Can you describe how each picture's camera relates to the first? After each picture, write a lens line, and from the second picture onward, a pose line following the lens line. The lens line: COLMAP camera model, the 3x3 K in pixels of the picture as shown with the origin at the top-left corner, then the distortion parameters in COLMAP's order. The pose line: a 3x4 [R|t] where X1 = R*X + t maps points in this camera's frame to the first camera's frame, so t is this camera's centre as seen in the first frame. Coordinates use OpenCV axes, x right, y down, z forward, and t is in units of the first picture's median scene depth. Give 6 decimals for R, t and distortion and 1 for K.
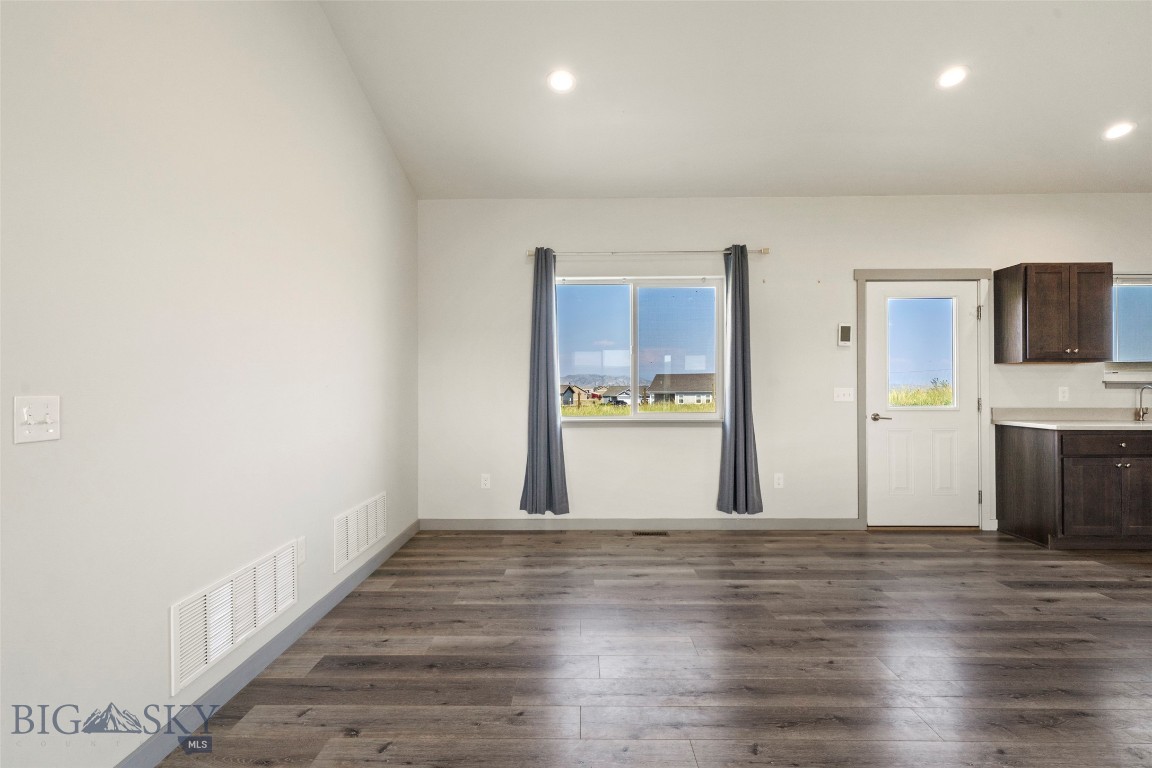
lens RADIAL K [[558.1, 0, 576.0], [0, 558.1, 384.0], [0, 0, 1]] dist [0.000264, 0.000411]
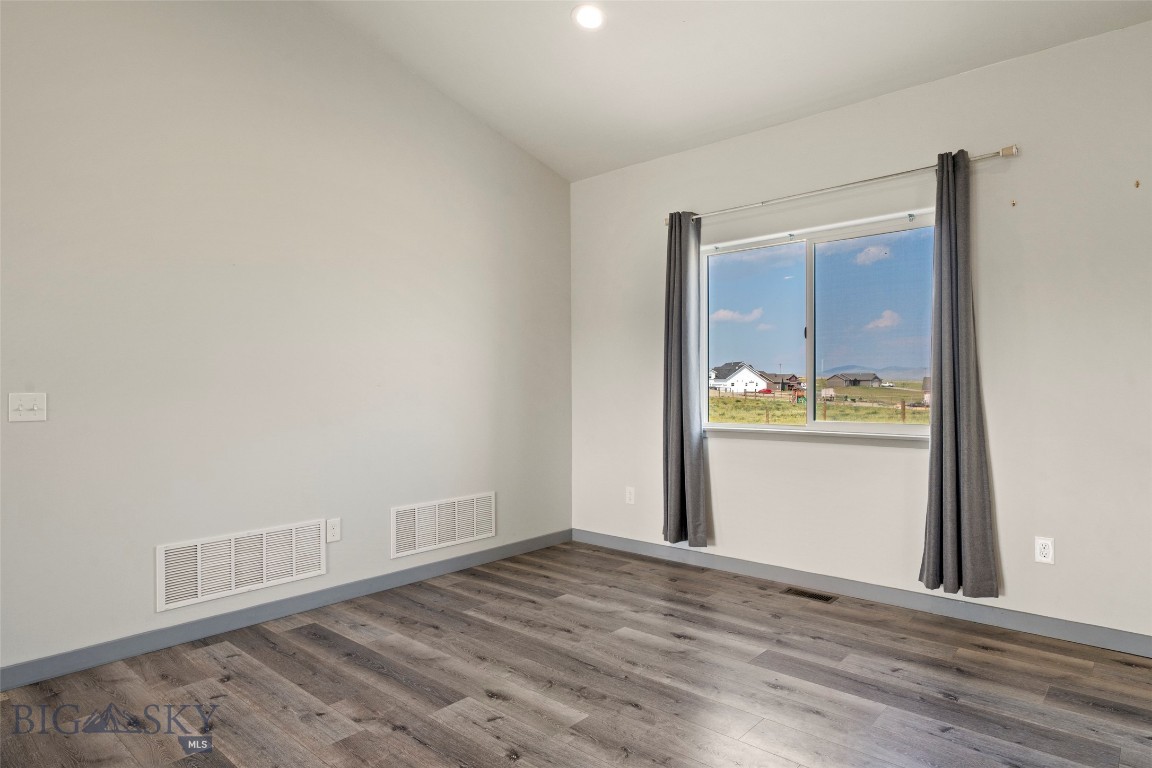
lens RADIAL K [[660.2, 0, 576.0], [0, 660.2, 384.0], [0, 0, 1]] dist [0.001436, 0.000544]
pose [[0.754768, -0.003508, -0.655983, 0.564777], [0.006052, 0.999980, 0.001616, 0.000639], [0.655964, -0.005189, 0.754774, 0.227136]]
